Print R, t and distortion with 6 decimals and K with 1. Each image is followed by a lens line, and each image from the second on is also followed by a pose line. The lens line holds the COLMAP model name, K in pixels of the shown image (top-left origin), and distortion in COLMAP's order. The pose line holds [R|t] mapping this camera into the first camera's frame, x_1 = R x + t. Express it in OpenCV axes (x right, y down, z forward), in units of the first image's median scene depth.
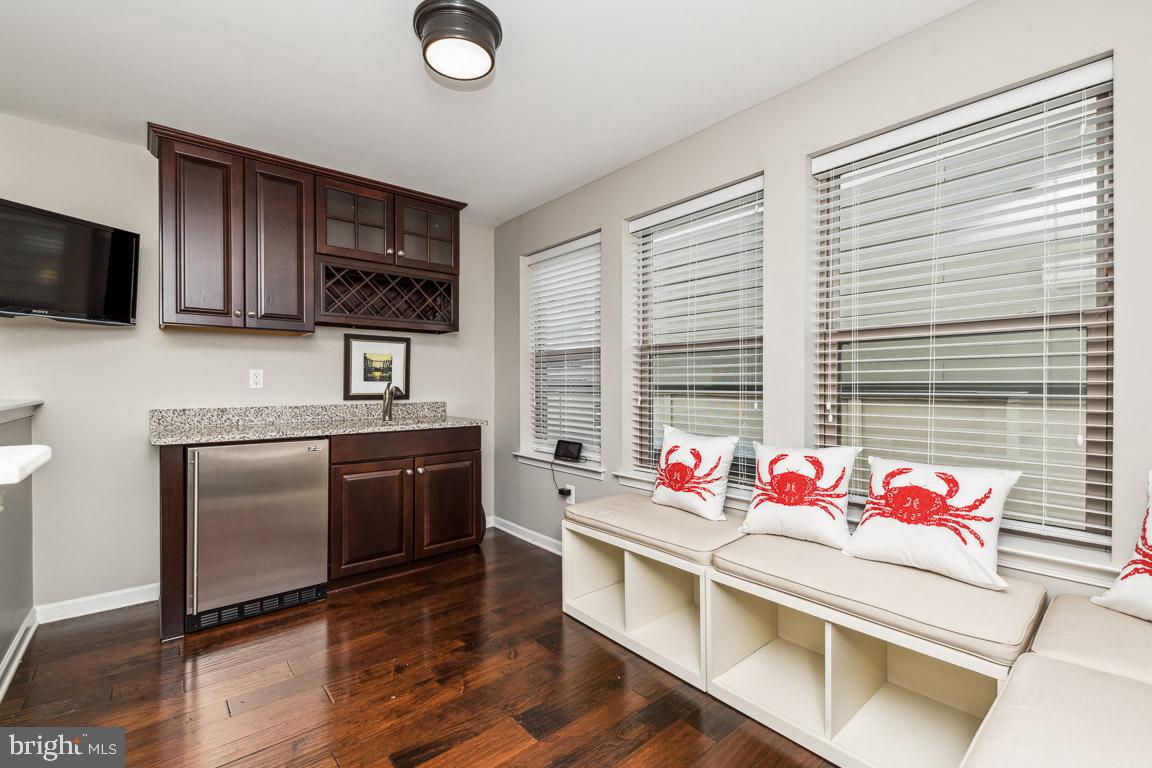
lens RADIAL K [[503.2, 0, 565.4], [0, 503.2, 384.3], [0, 0, 1]] dist [0.002554, 0.000211]
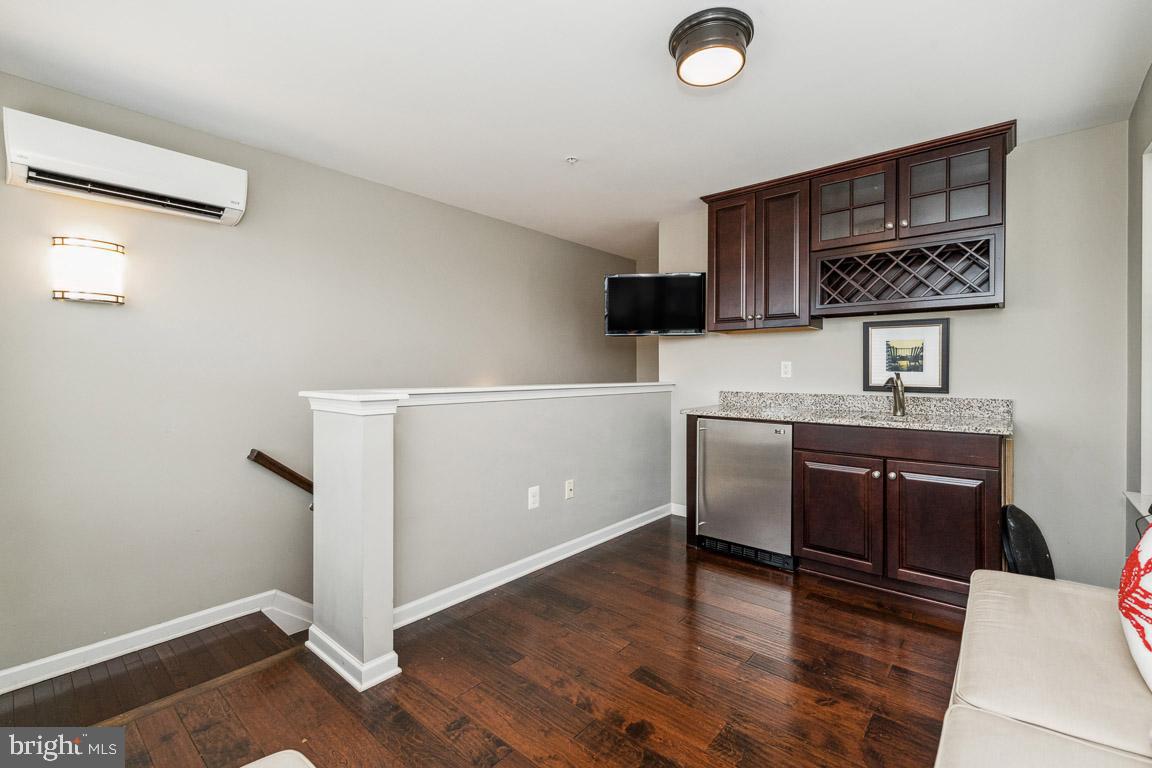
lens RADIAL K [[496.5, 0, 579.4], [0, 496.5, 371.2], [0, 0, 1]] dist [0.002493, 0.000090]
pose [[0.172499, 0.000280, -0.985010, 0.446993], [-0.002840, 0.999996, -0.000213, -0.004895], [0.985006, 0.002834, 0.172500, 0.322271]]
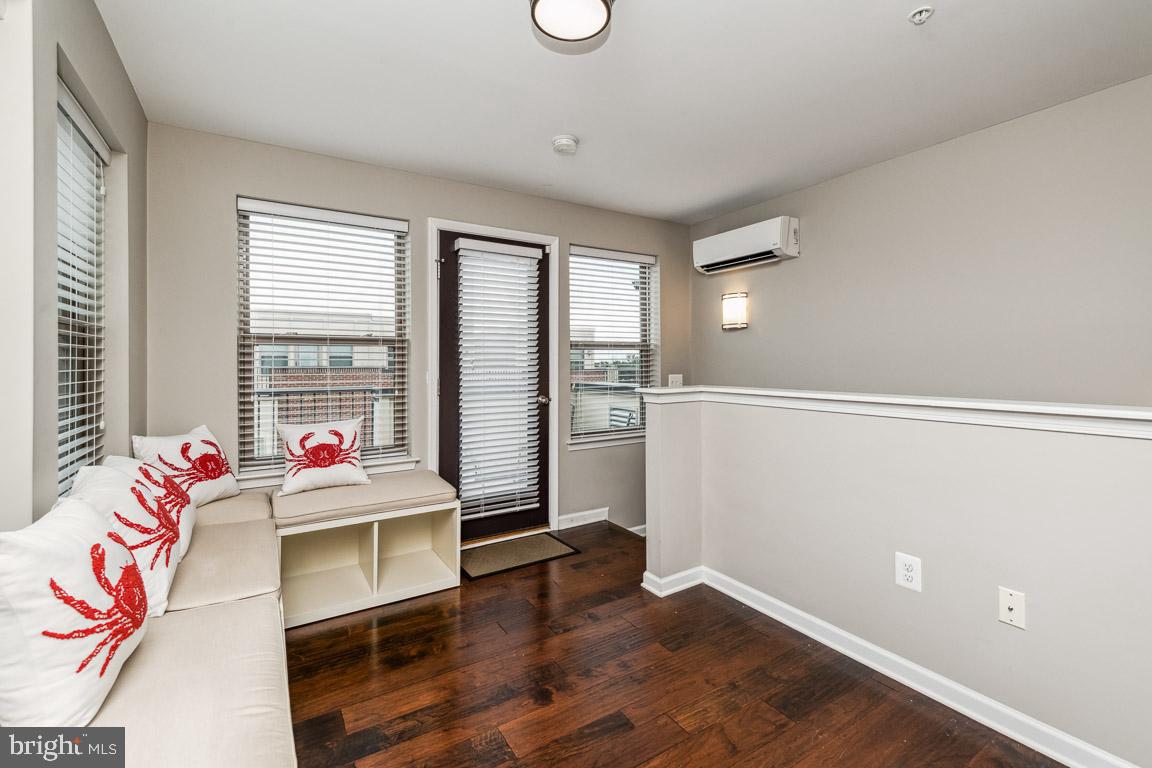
lens RADIAL K [[496.5, 0, 579.4], [0, 496.5, 371.2], [0, 0, 1]] dist [0.002493, 0.000090]
pose [[-0.992067, 0.005368, 0.125597, -0.191072], [0.007484, 0.999838, 0.016387, -0.023035], [-0.125489, 0.017196, -0.991946, 1.066303]]
